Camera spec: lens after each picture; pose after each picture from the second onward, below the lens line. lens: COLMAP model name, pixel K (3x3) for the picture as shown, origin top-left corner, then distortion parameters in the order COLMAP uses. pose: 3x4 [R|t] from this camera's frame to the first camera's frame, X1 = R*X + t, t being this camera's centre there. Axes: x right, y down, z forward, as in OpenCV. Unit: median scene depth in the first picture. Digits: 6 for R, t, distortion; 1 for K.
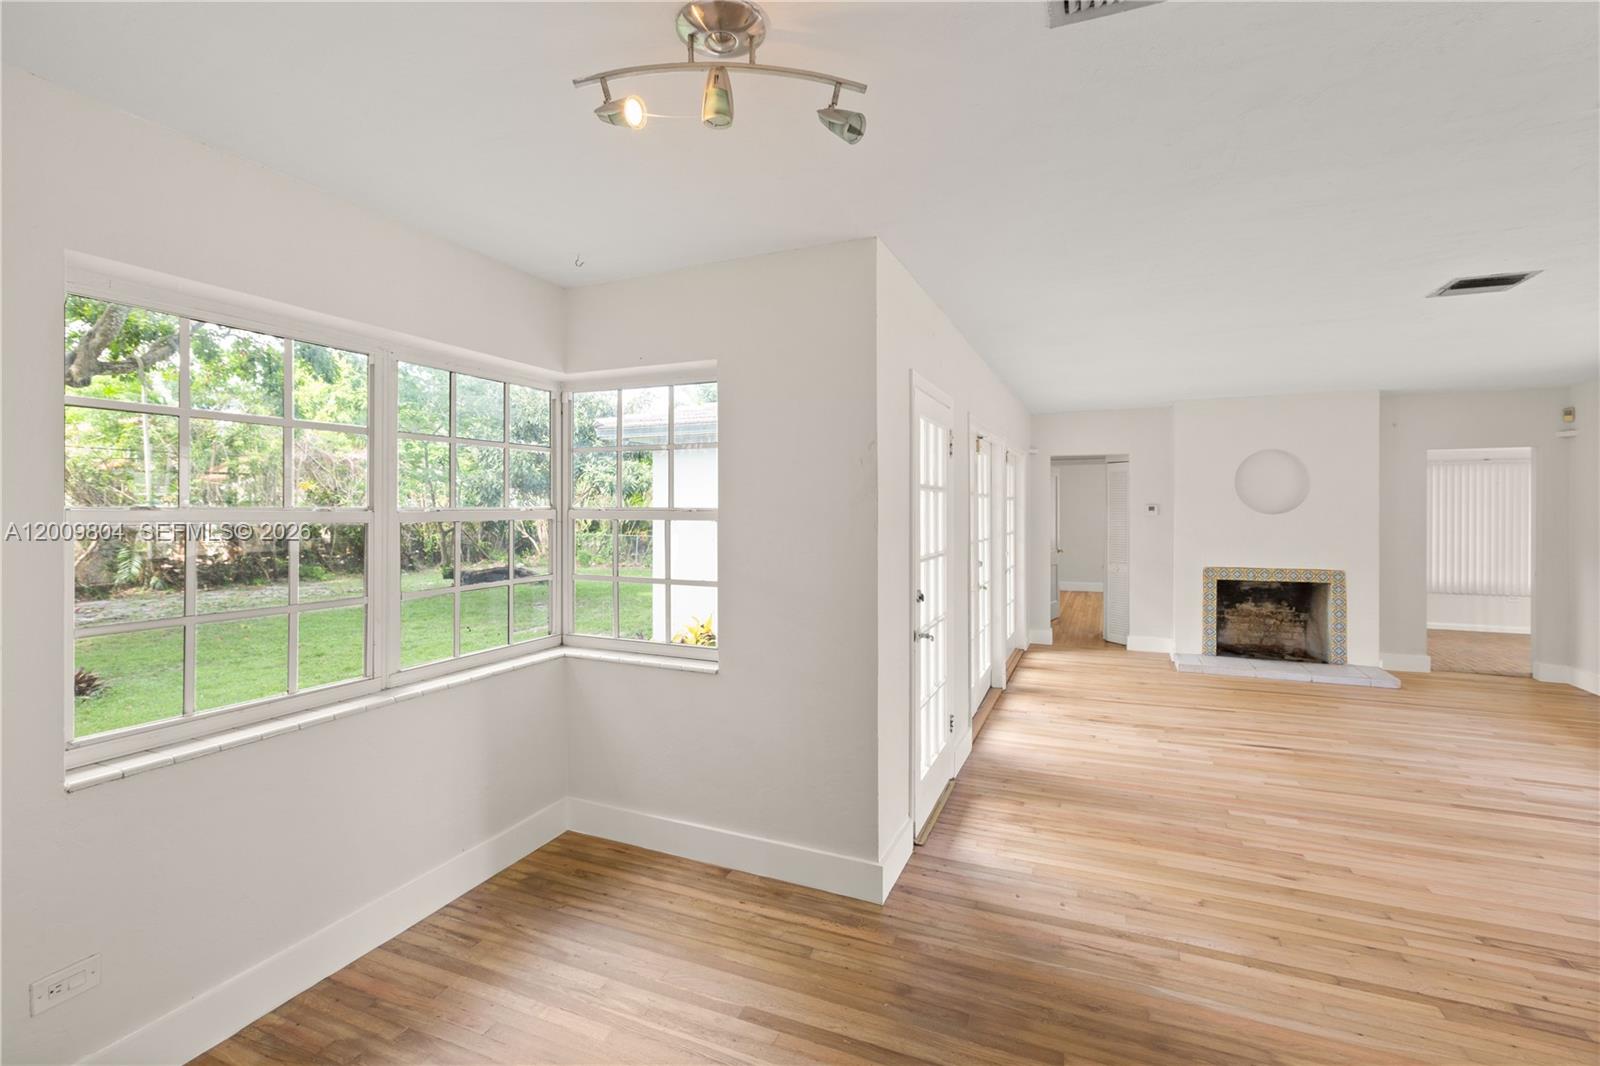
lens RADIAL K [[721.6, 0, 800.1], [0, 721.6, 517.4], [0, 0, 1]] dist [-0.002671, -0.000850]
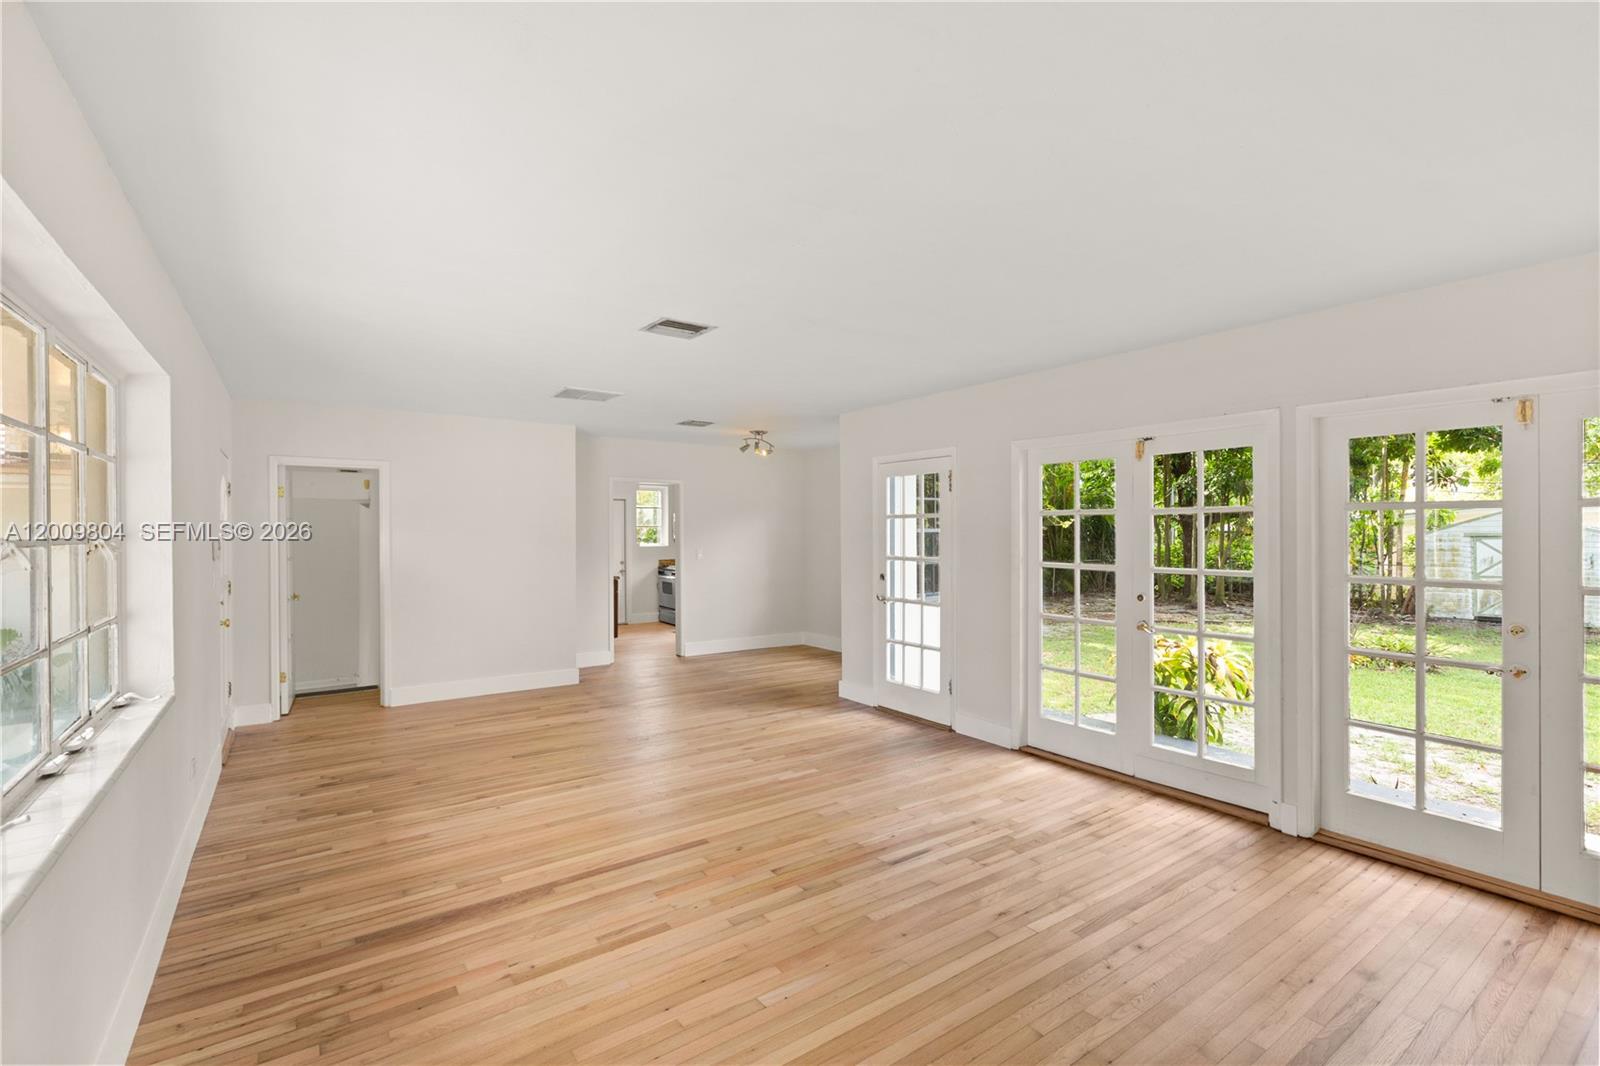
lens RADIAL K [[715.7, 0, 800.0], [0, 715.7, 533.0], [0, 0, 1]] dist [-0.002798, -0.000418]
pose [[-0.525390, 0.005163, -0.850846, 1.631759], [-0.009274, 0.999887, 0.011794, -0.021417], [0.850811, 0.014087, -0.525283, 1.581973]]
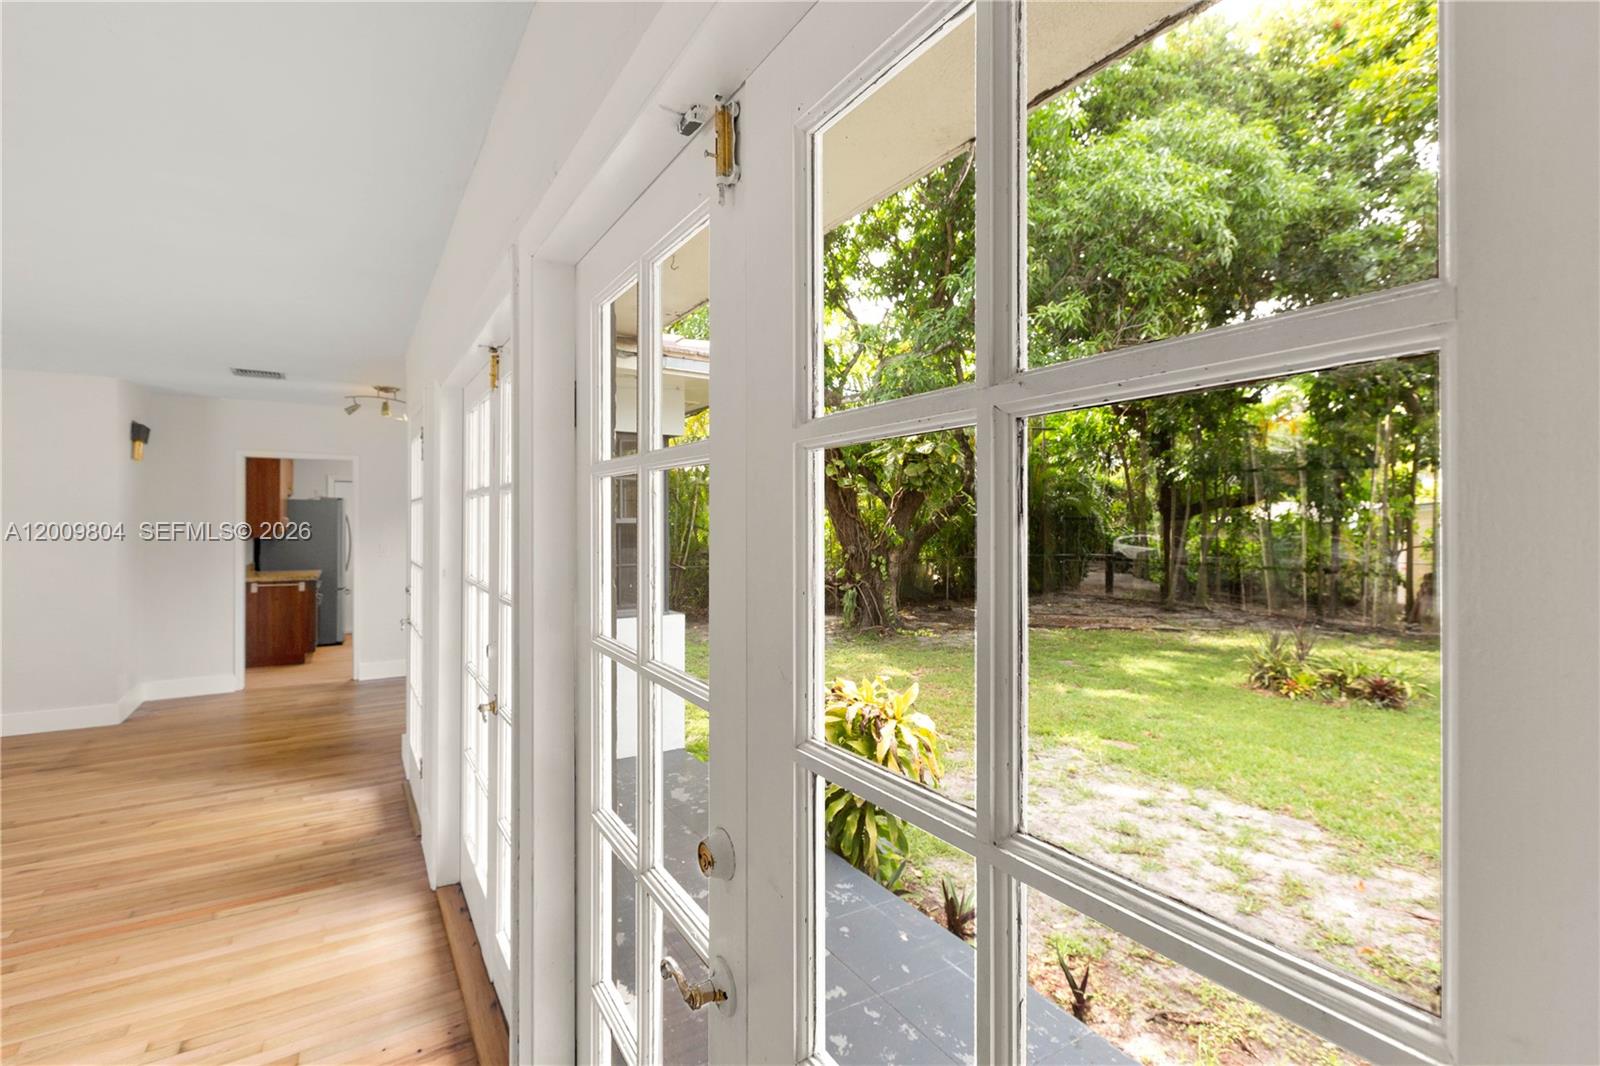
lens RADIAL K [[721.6, 0, 800.1], [0, 721.6, 517.4], [0, 0, 1]] dist [-0.002671, -0.000850]
pose [[-0.572272, -0.002581, -0.820060, 0.712916], [-0.011528, 0.999922, 0.004898, -0.027204], [0.819983, 0.012257, -0.572256, 2.012626]]
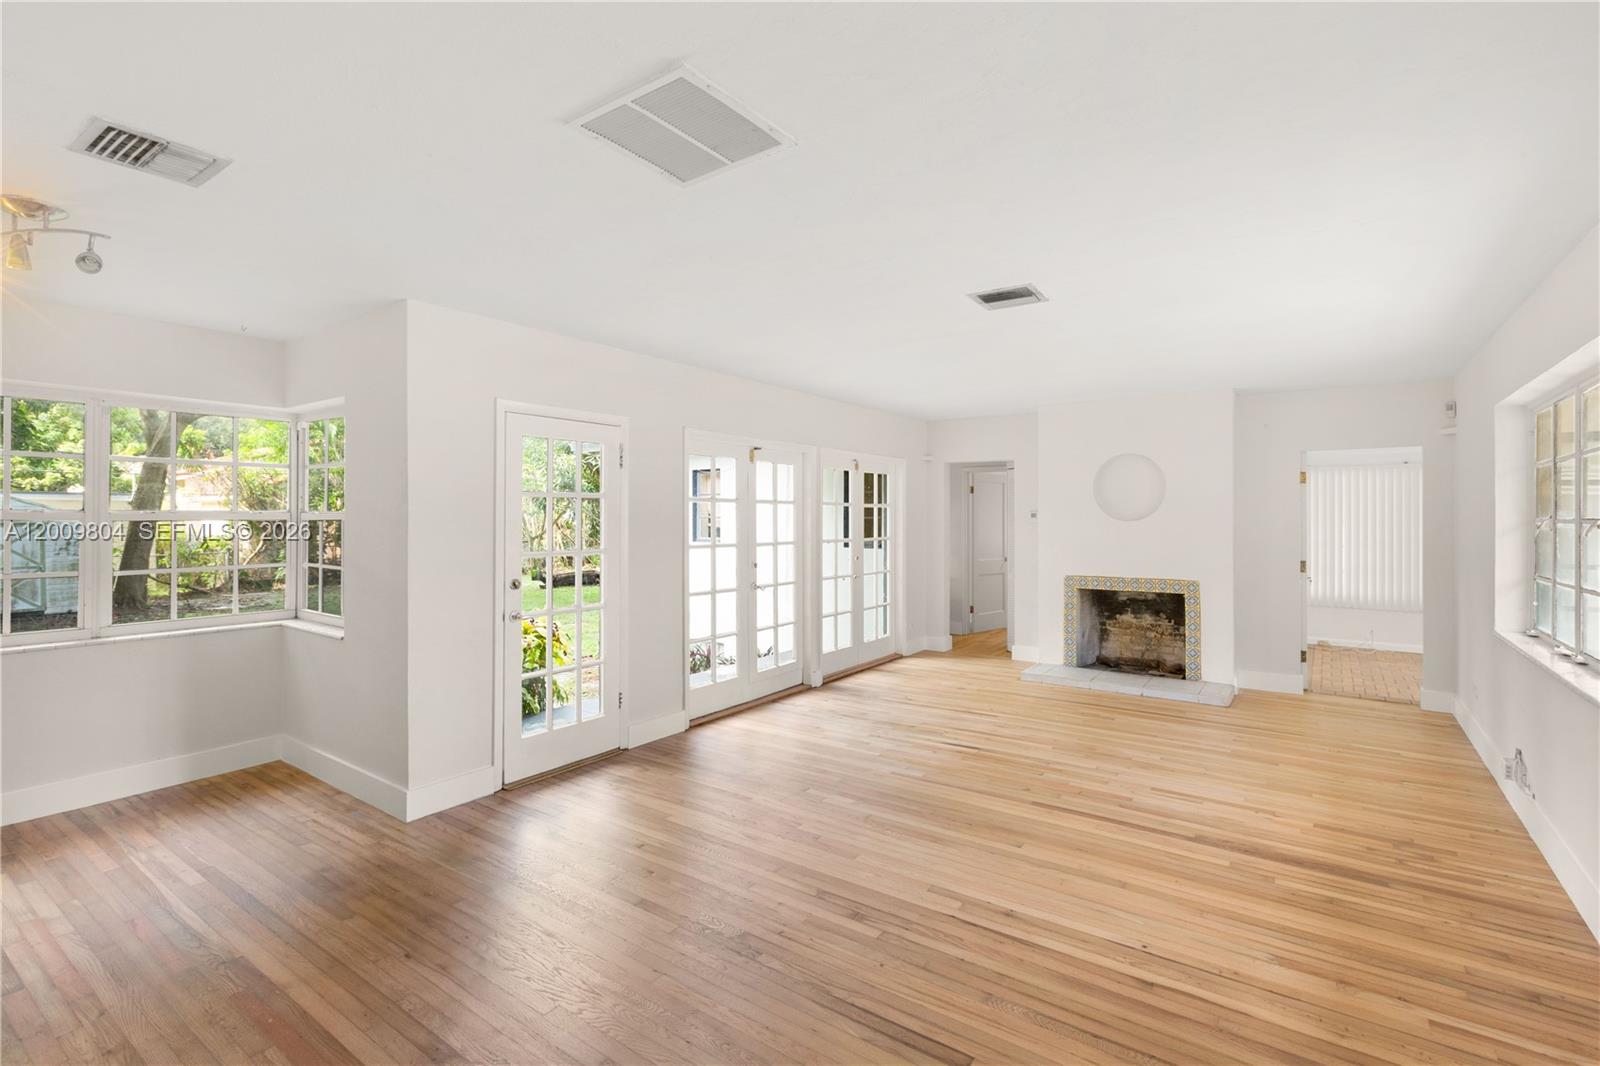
lens RADIAL K [[739.8, 0, 802.9], [0, 739.8, 521.6], [0, 0, 1]] dist [-0.002368, -0.000816]
pose [[0.978177, 0.002724, -0.207755, 0.795769], [-0.004371, 0.999963, -0.007473, 0.009842], [0.207726, 0.008218, 0.978152, -0.099218]]
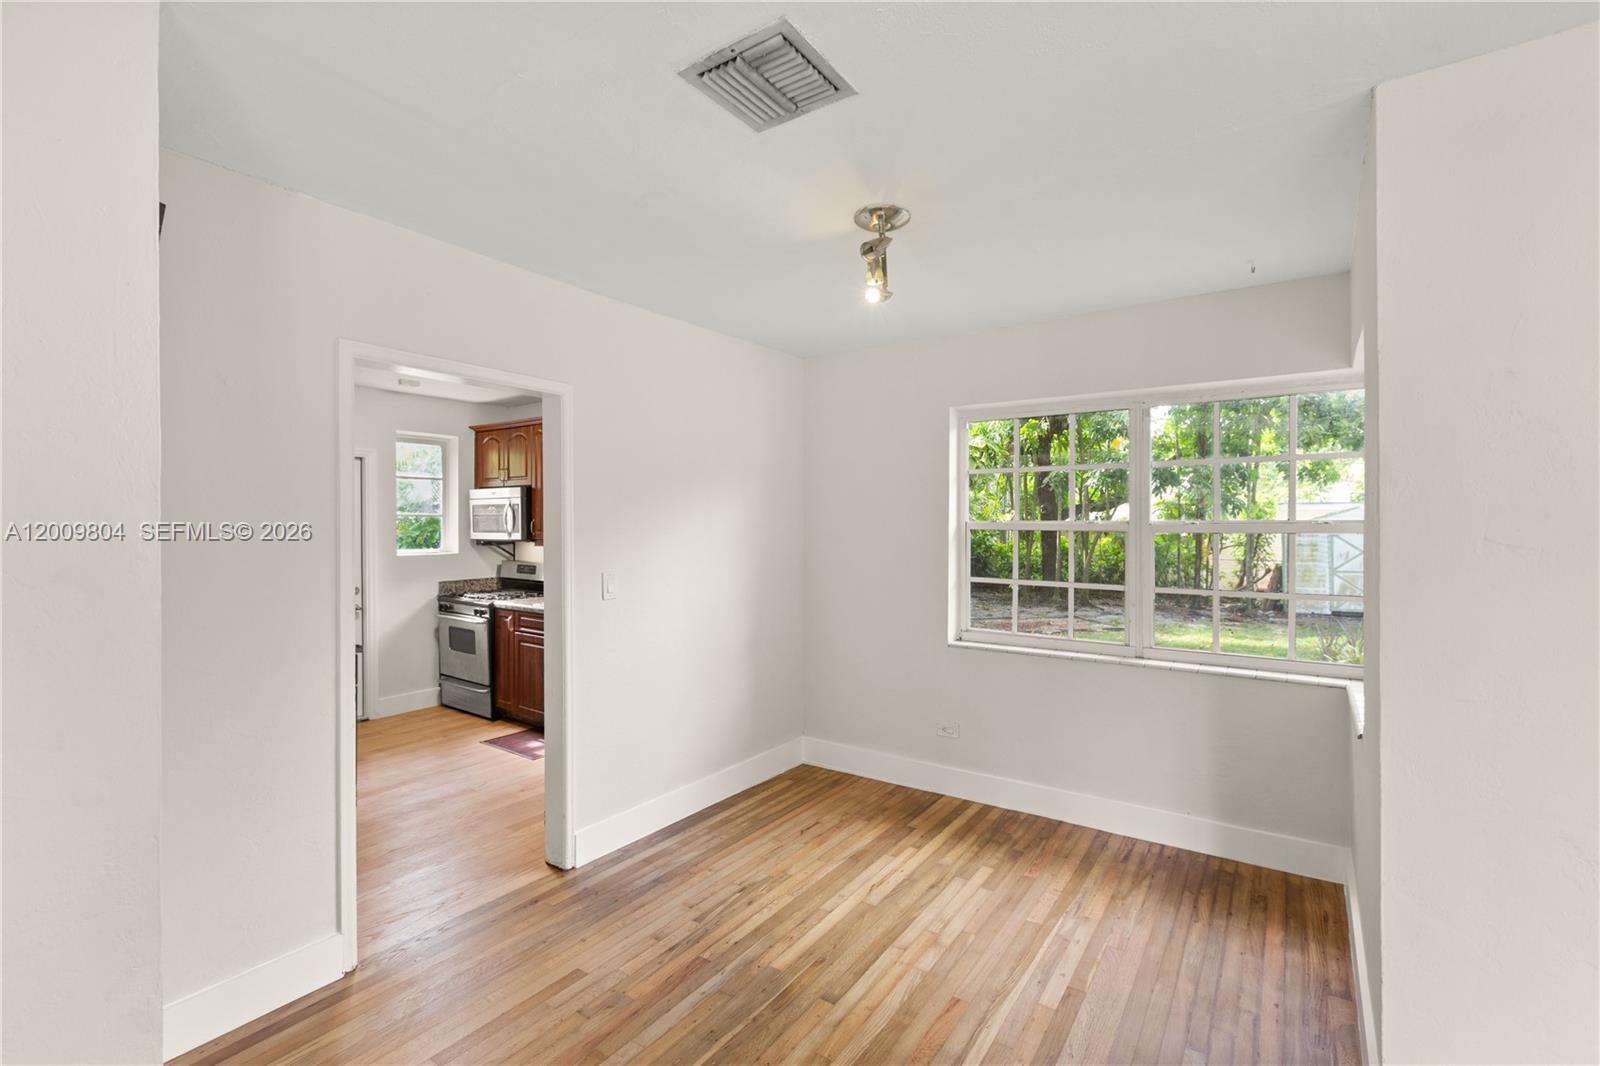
lens RADIAL K [[707.6, 0, 798.8], [0, 707.6, 524.7], [0, 0, 1]] dist [0.001468, -0.000086]
pose [[-0.208352, 0.002744, -0.978050, 0.609256], [-0.014624, 0.999876, 0.005921, -0.004370], [0.977945, 0.015536, -0.208286, 0.472124]]
